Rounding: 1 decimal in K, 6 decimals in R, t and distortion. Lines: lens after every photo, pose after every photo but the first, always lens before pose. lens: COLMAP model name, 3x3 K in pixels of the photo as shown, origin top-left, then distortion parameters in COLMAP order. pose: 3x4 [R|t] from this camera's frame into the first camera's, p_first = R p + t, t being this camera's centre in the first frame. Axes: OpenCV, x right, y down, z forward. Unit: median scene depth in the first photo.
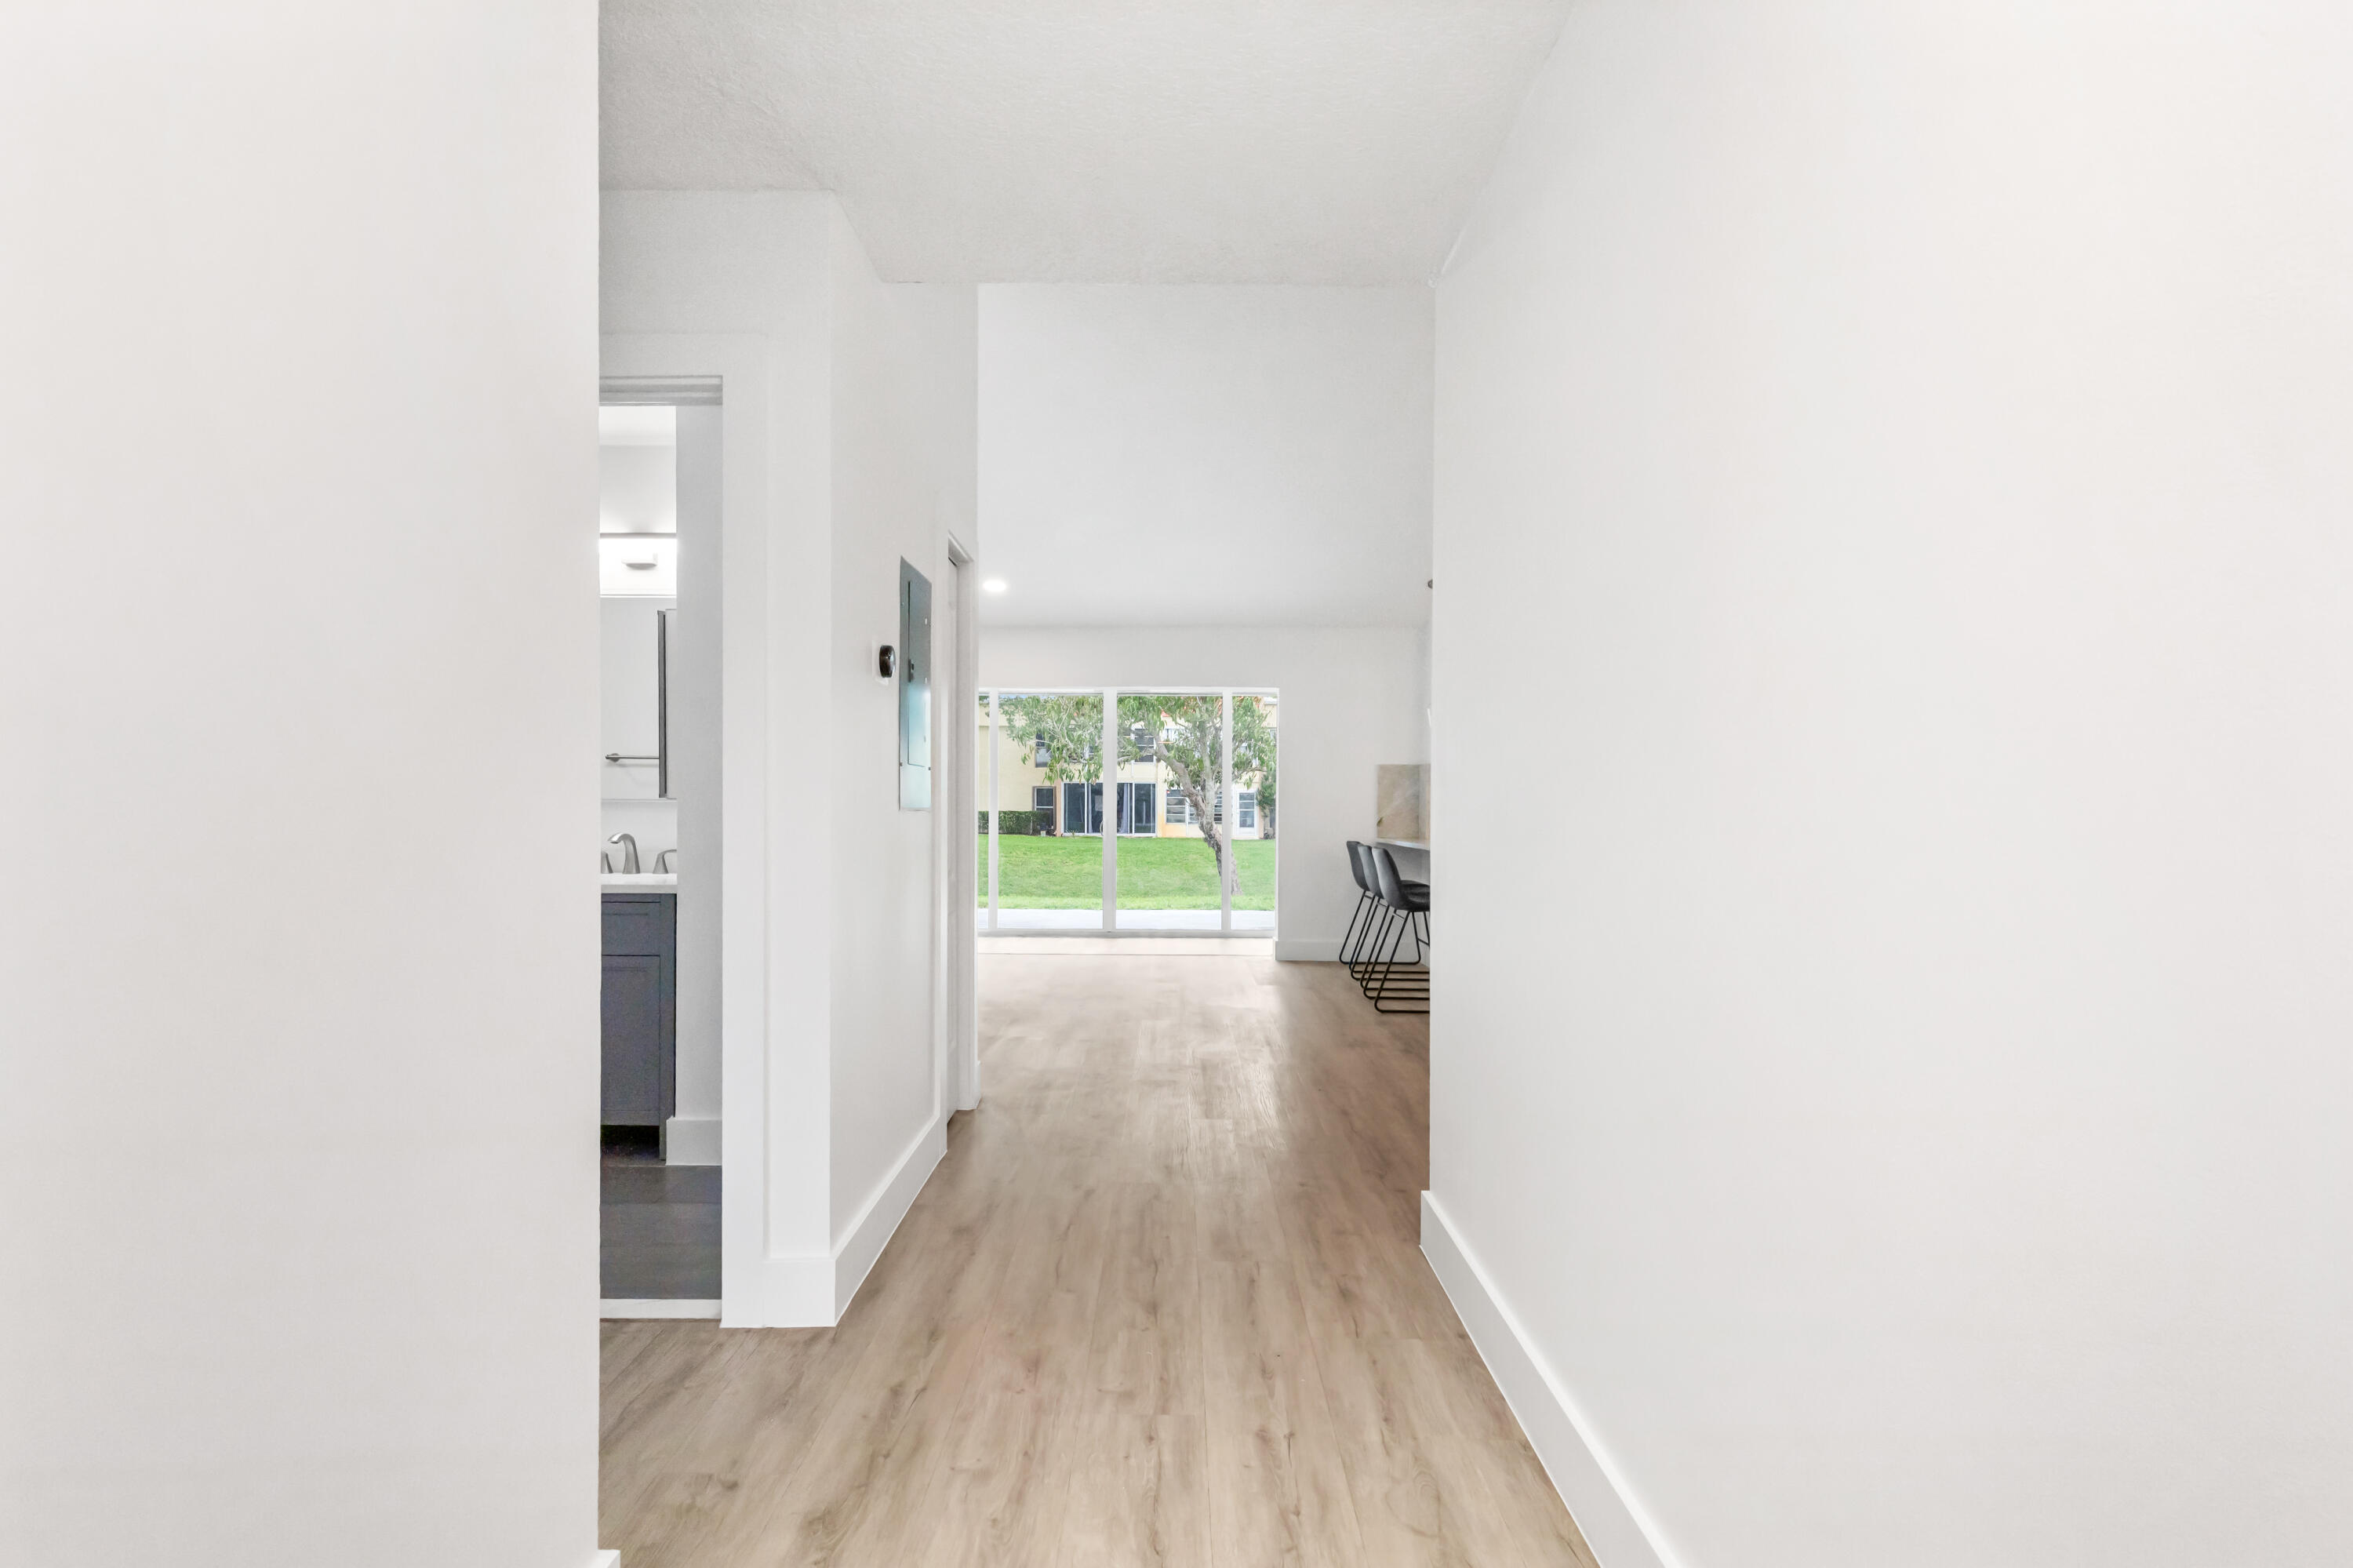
lens RADIAL K [[1067.6, 0, 1176.5], [0, 1067.6, 784.0], [0, 0, 1]] dist [0.014679, -0.000084]
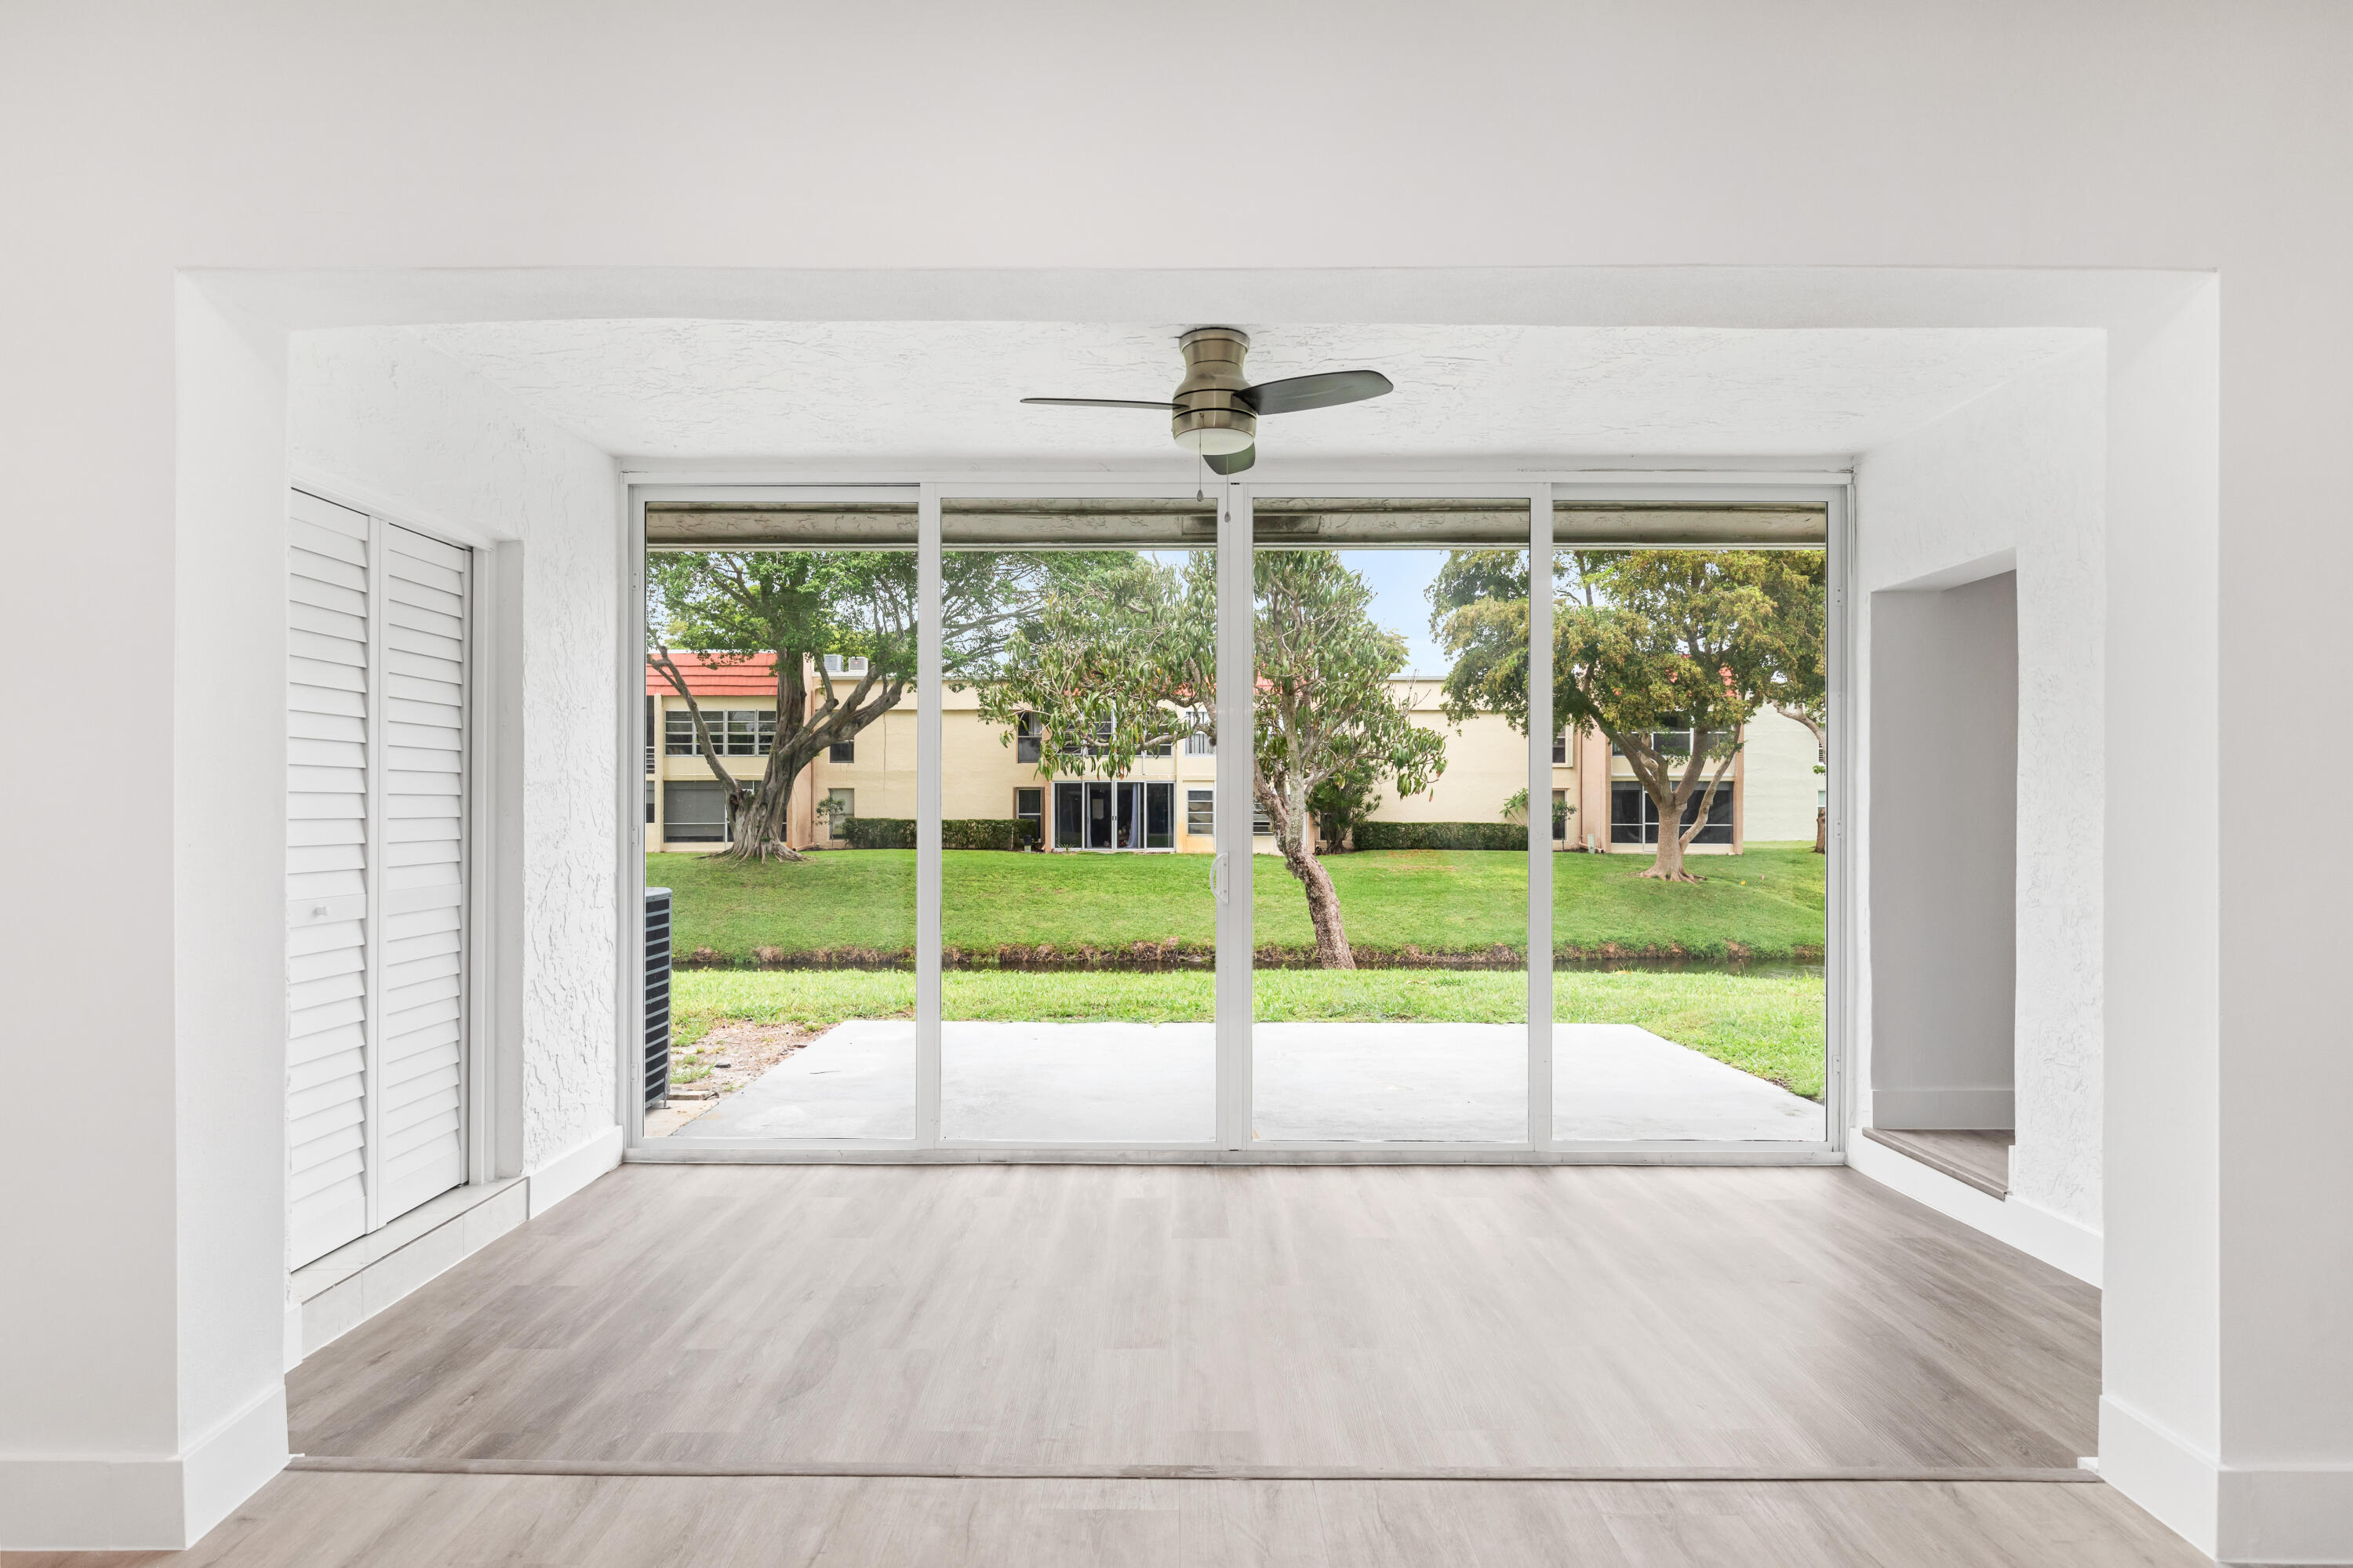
lens RADIAL K [[1219.7, 0, 1169.6], [0, 1219.7, 801.7], [0, 0, 1]] dist [0.003060, 0.000128]
pose [[0.999981, -0.003574, -0.005030, -0.027622], [0.003638, 0.999913, 0.012712, 0.002816], [0.004984, -0.012730, 0.999907, 0.186968]]
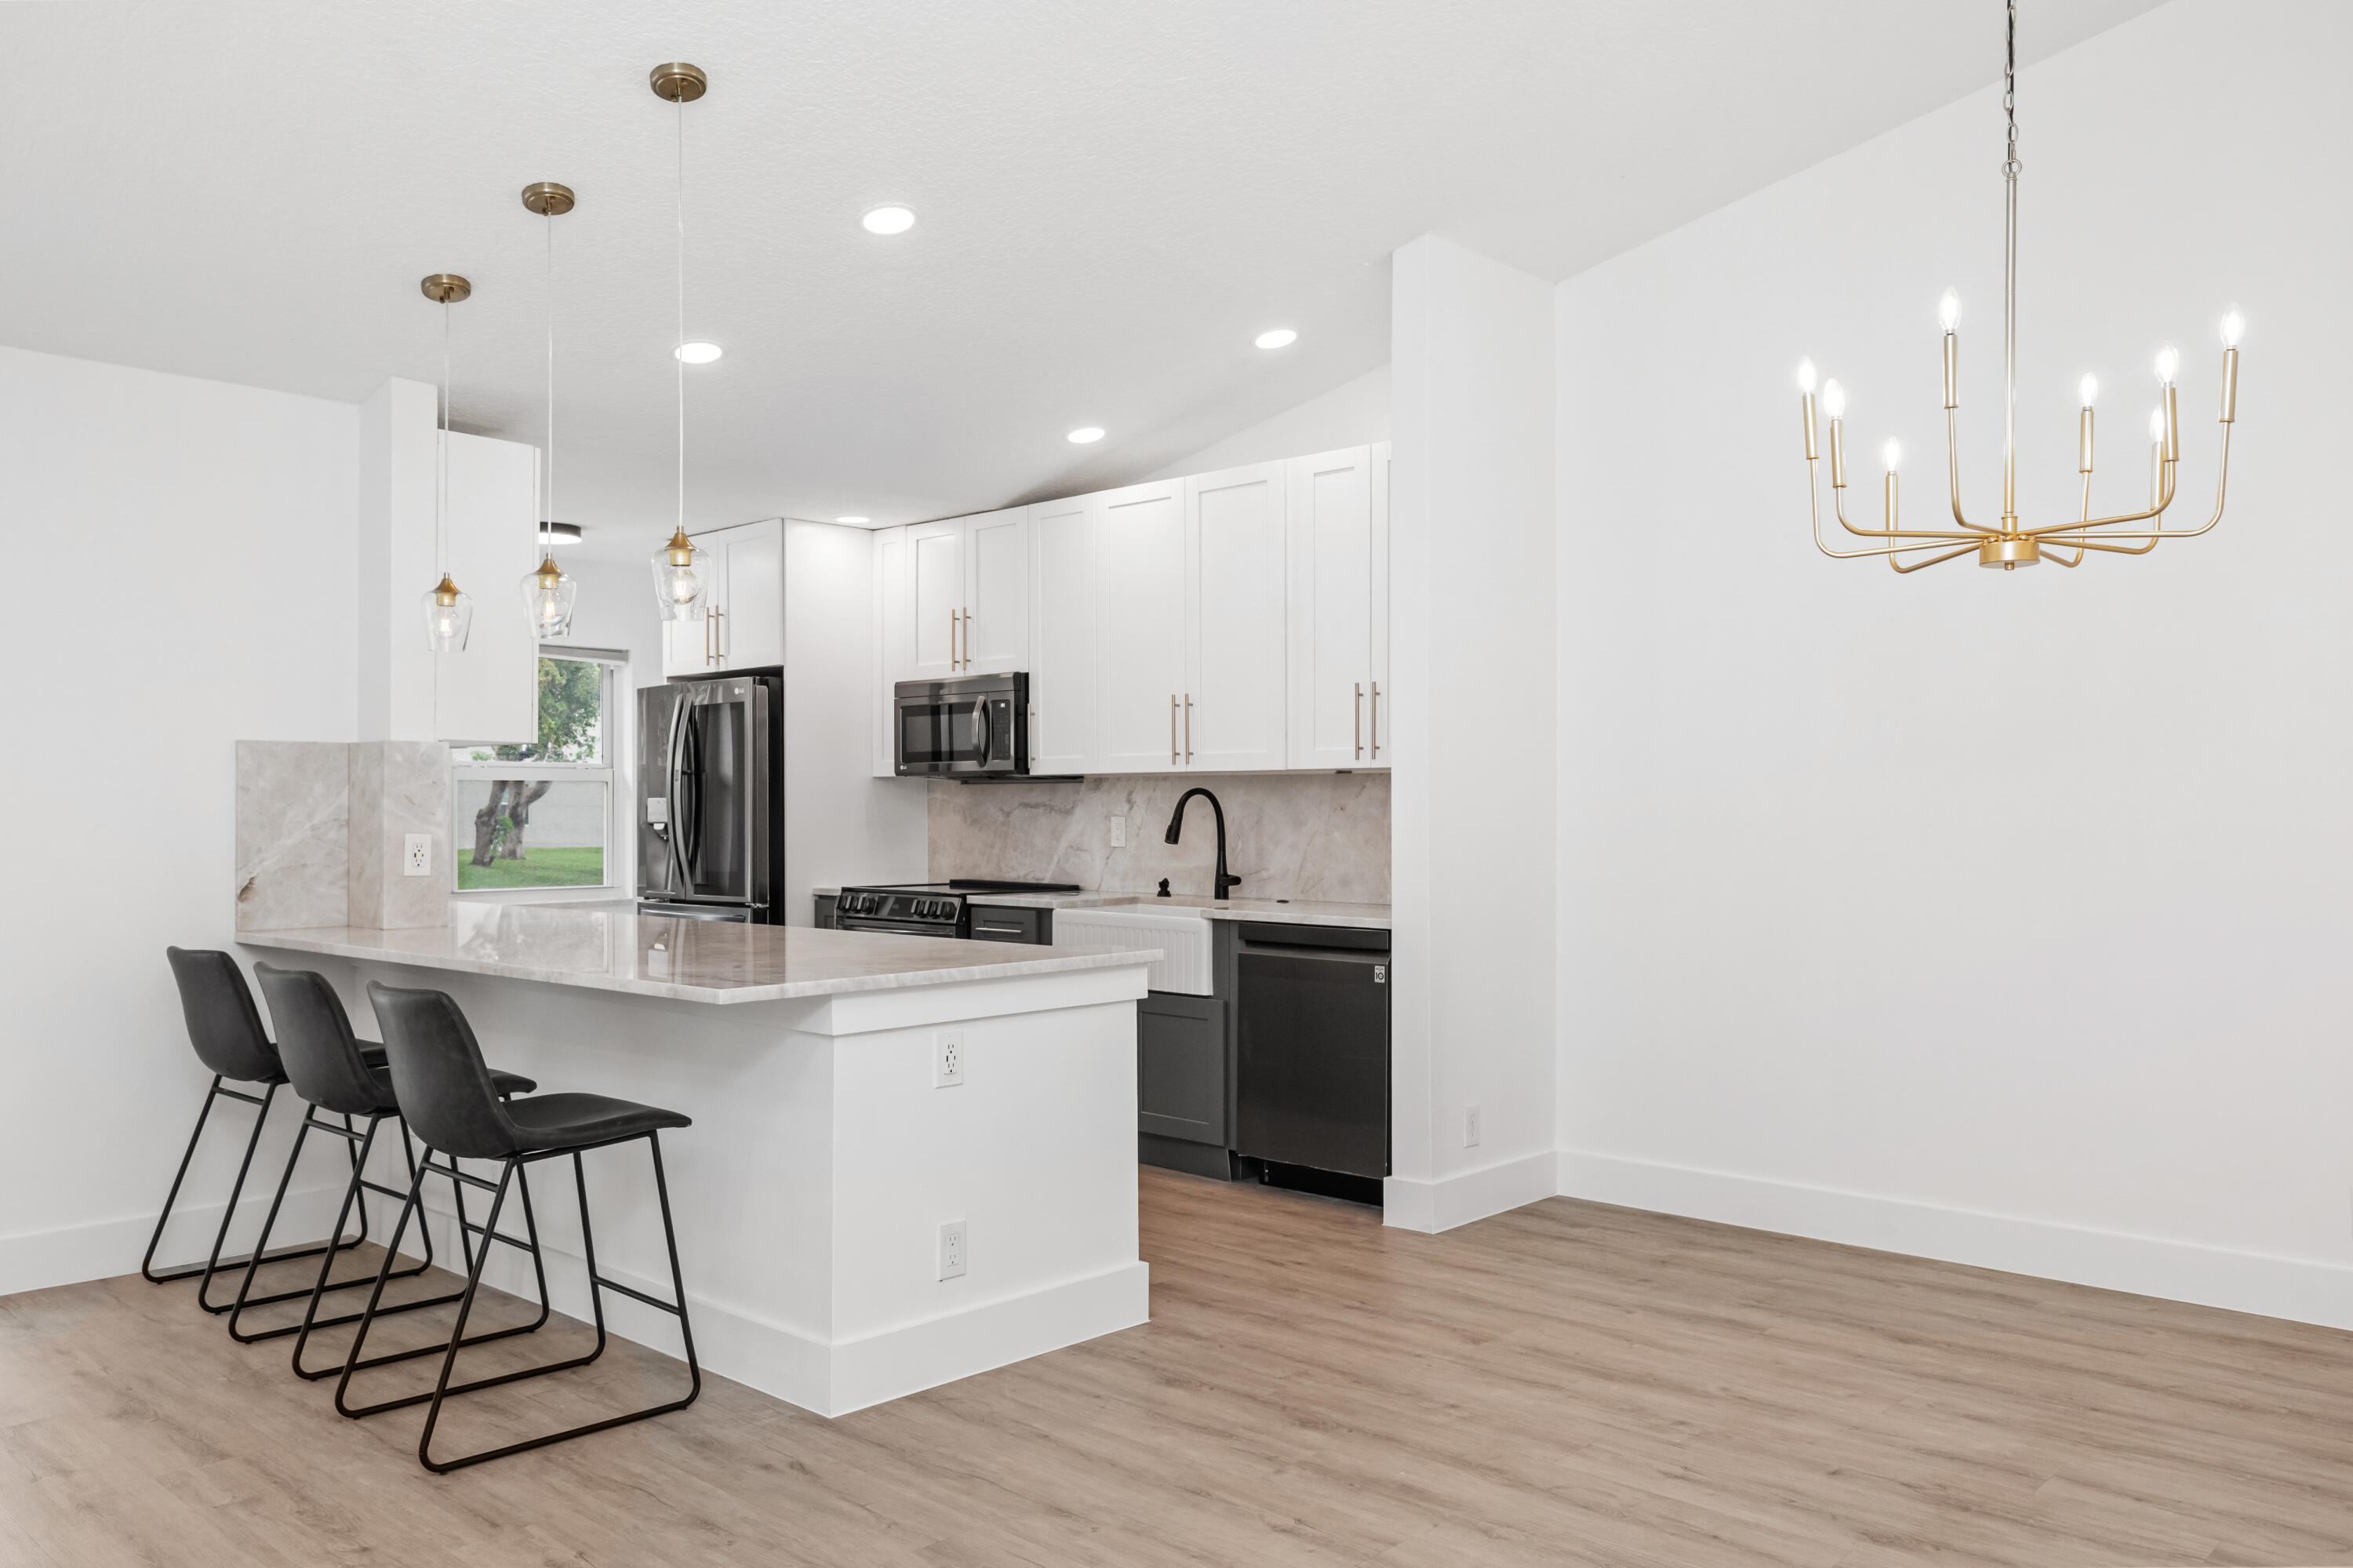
lens RADIAL K [[1770.2, 0, 1150.6], [0, 1770.2, 796.5], [0, 0, 1]] dist [0.003132, -0.004786]
pose [[0.692165, -0.003127, 0.721732, -0.010870], [-0.007969, 0.999897, 0.011975, -0.002016], [-0.721695, -0.014040, 0.692069, 0.081185]]
